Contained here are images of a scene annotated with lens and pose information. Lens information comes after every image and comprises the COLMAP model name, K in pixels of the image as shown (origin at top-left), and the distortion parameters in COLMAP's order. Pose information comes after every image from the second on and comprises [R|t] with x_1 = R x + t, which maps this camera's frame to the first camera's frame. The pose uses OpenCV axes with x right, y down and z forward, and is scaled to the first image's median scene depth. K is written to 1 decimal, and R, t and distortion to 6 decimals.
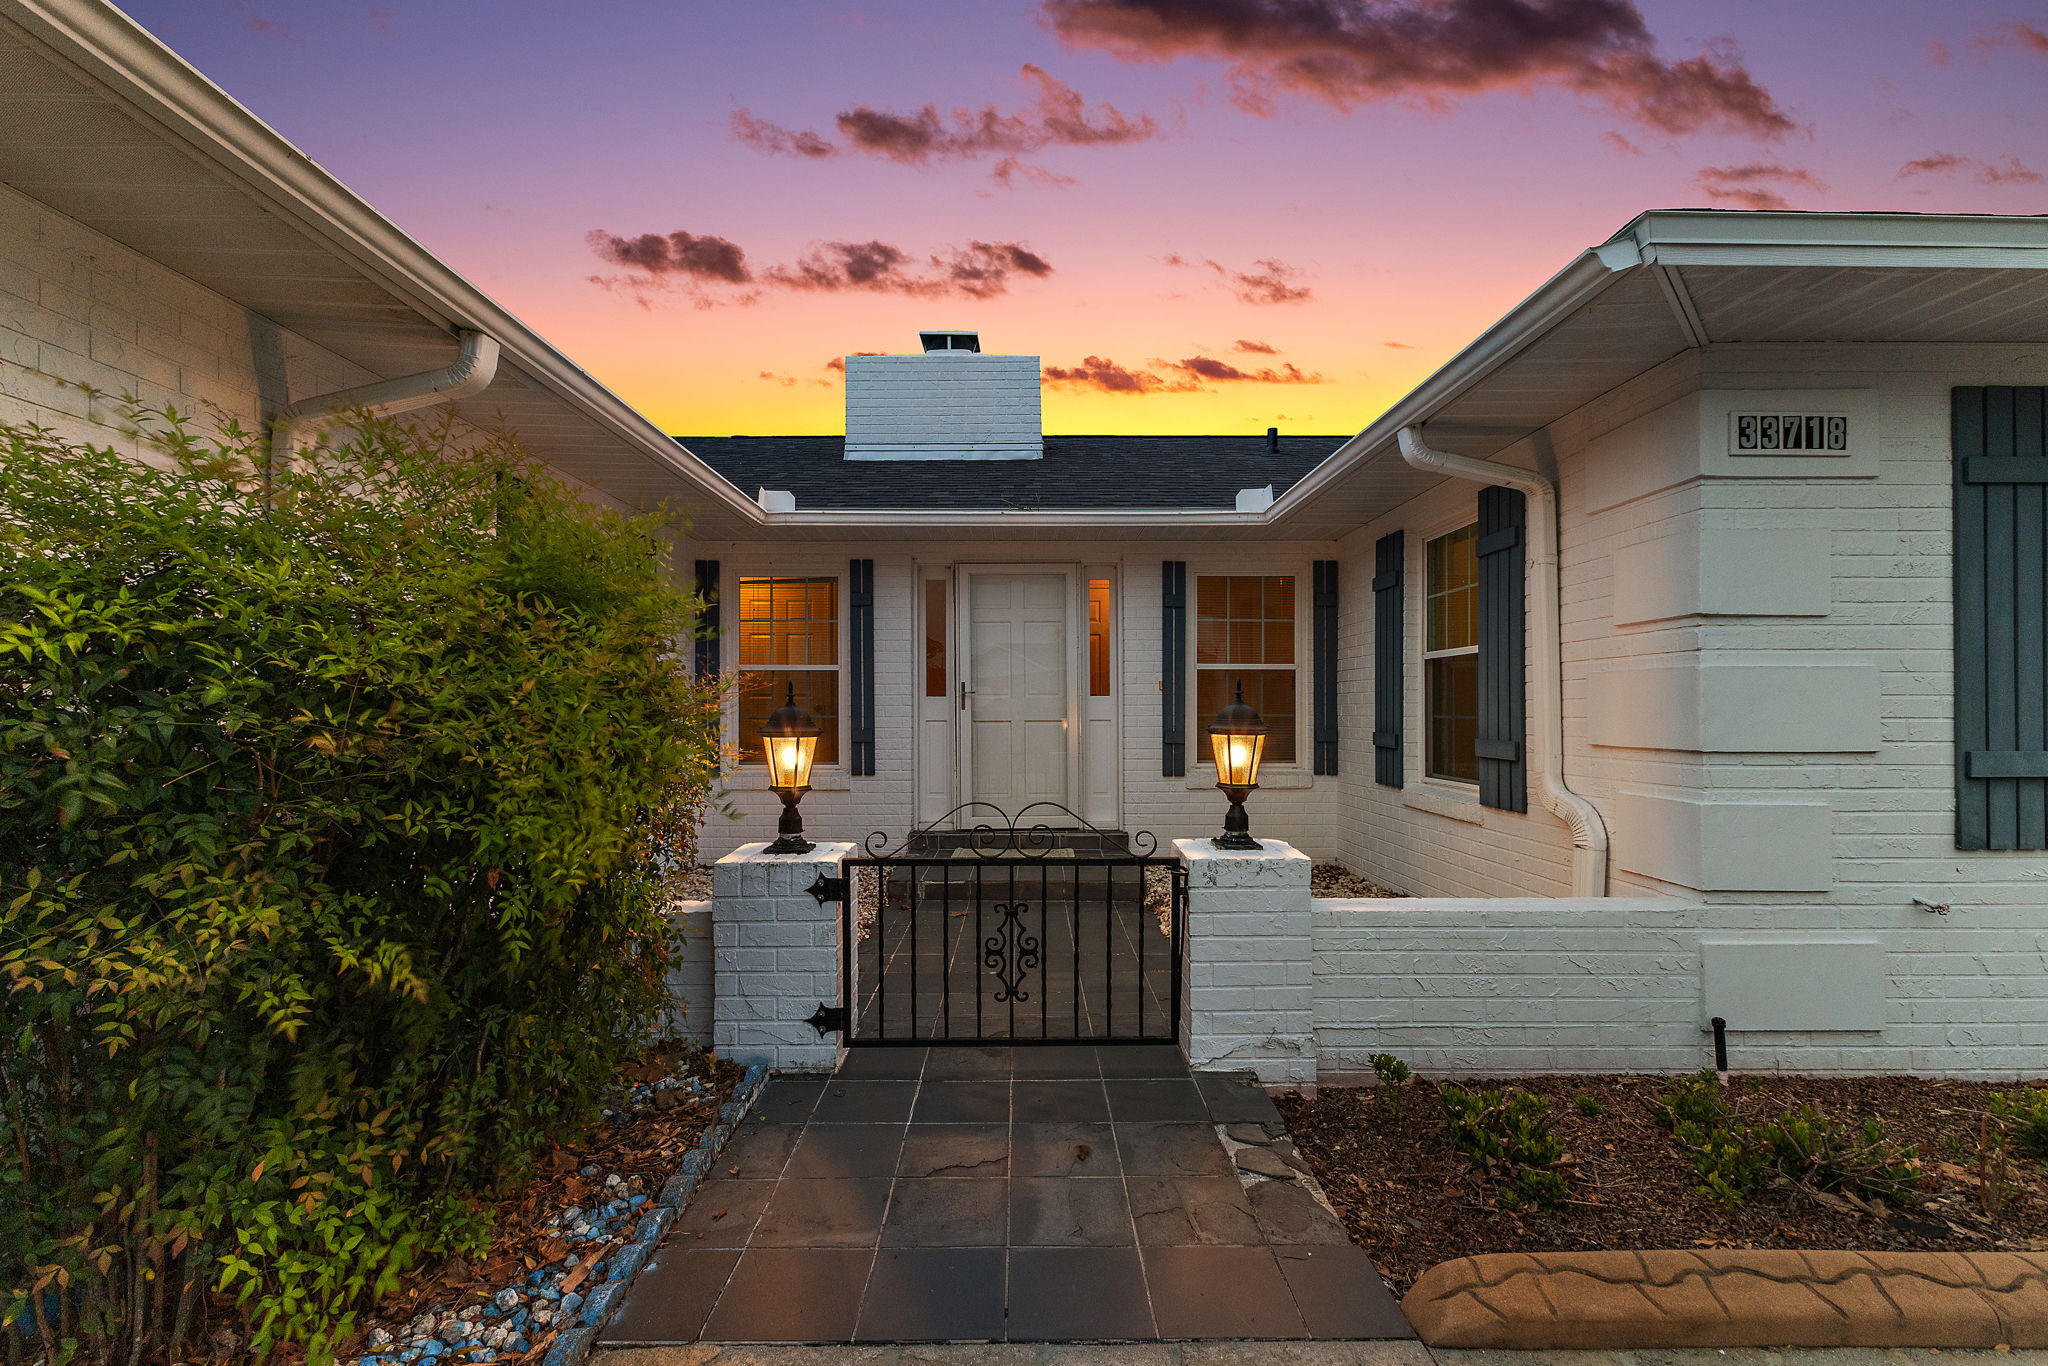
lens RADIAL K [[884.1, 0, 1034.3], [0, 884.1, 678.4], [0, 0, 1]] dist [-0.000282, 0.000066]
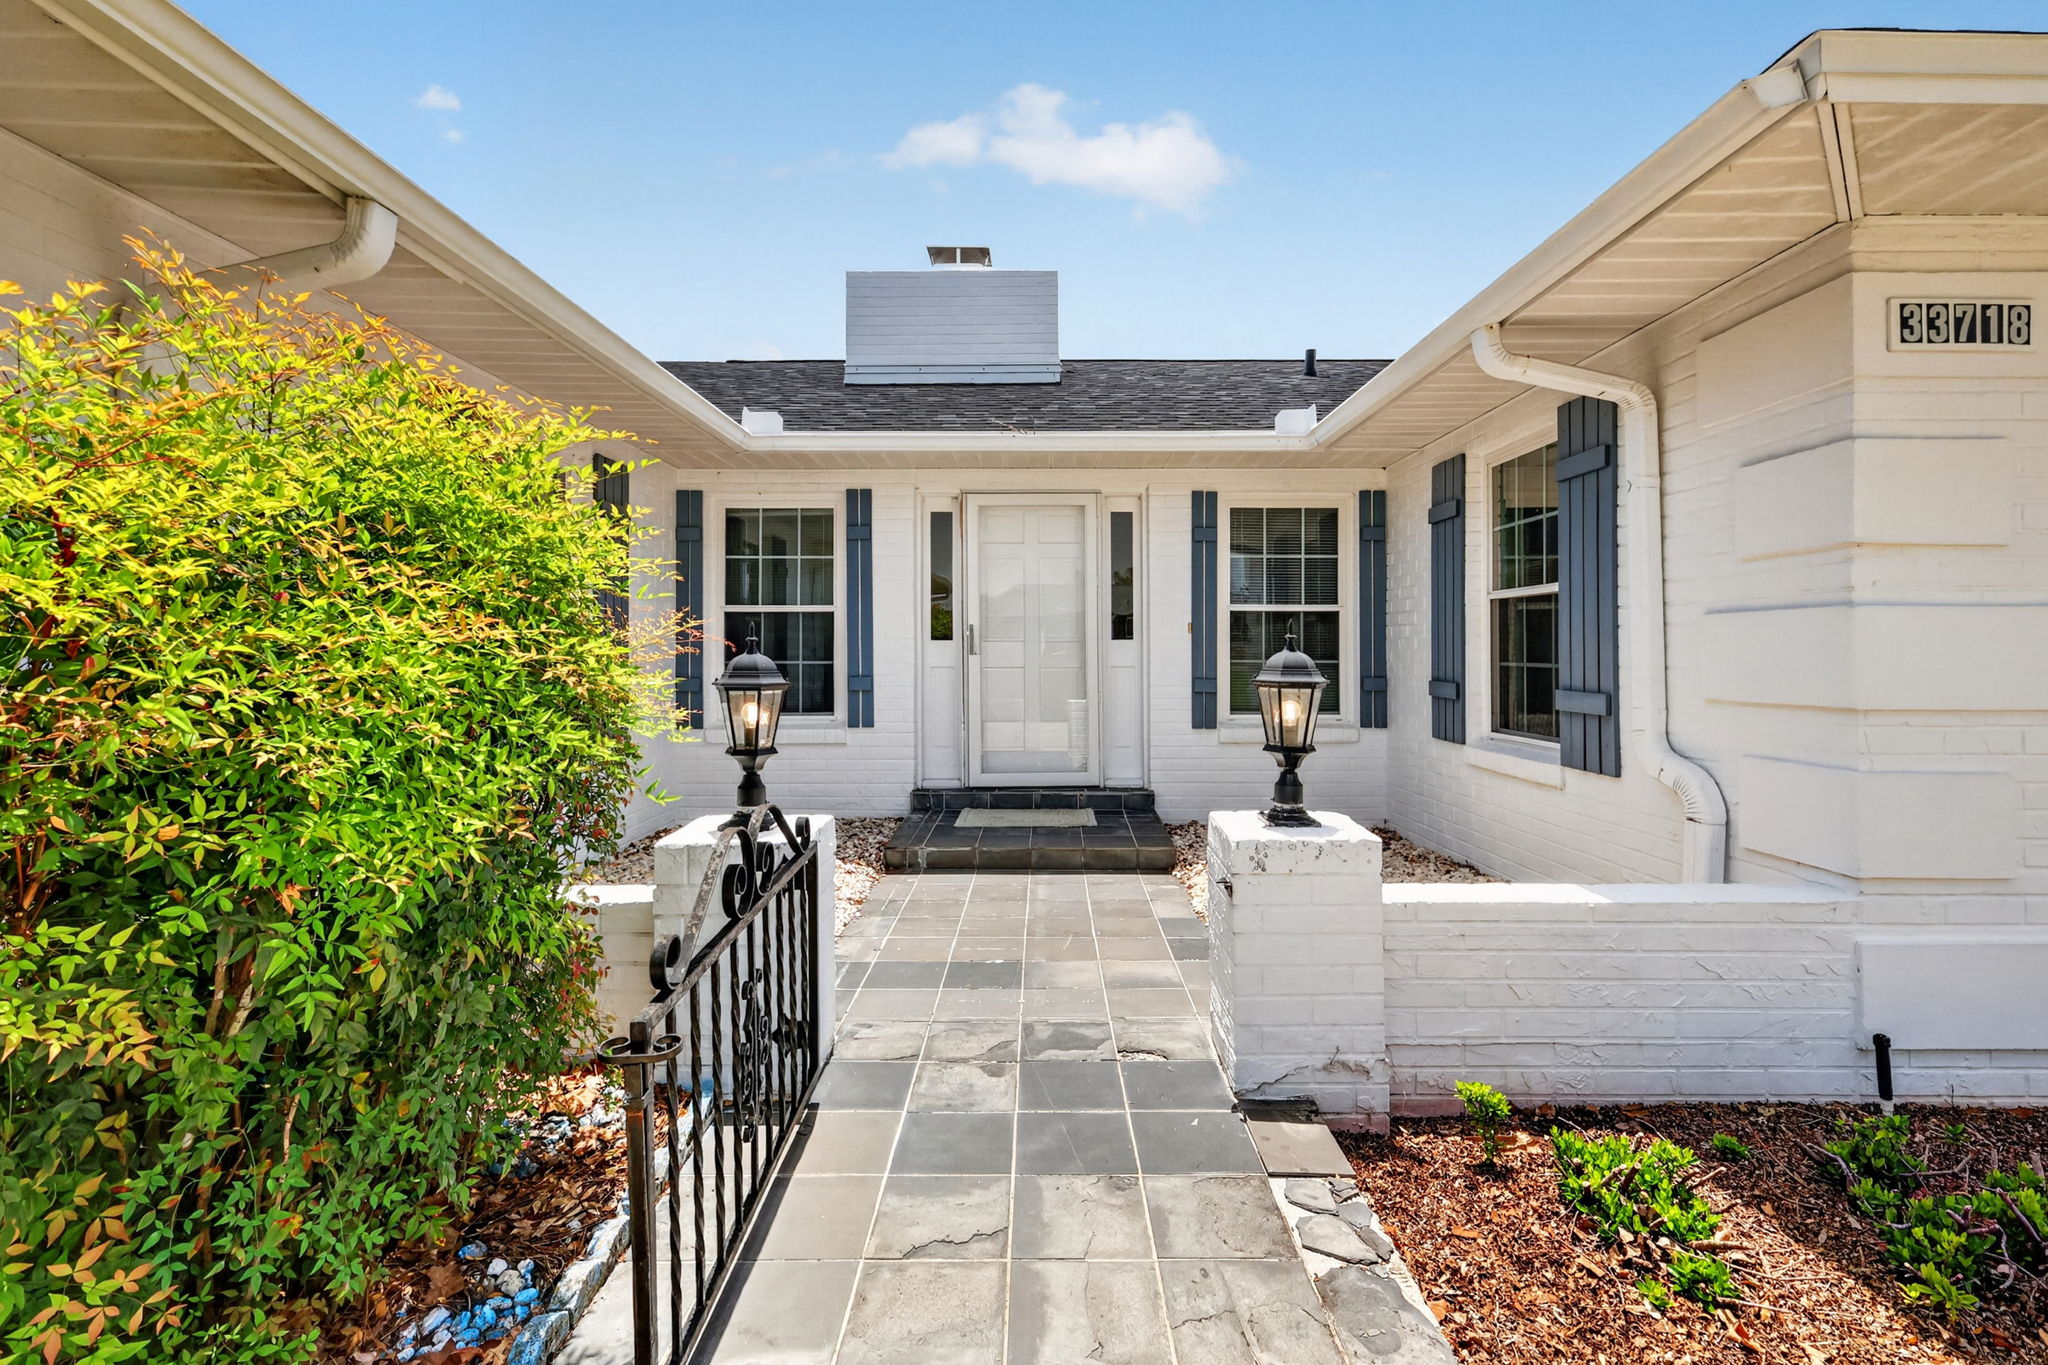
lens RADIAL K [[877.9, 0, 1016.6], [0, 877.9, 631.6], [0, 0, 1]] dist [0.002888, 0.000205]
pose [[0.999058, 0.000533, -0.043393, 0.006806], [0.000001, 0.999924, 0.012305, -0.000018], [0.043396, -0.012293, 0.998982, 0.132310]]
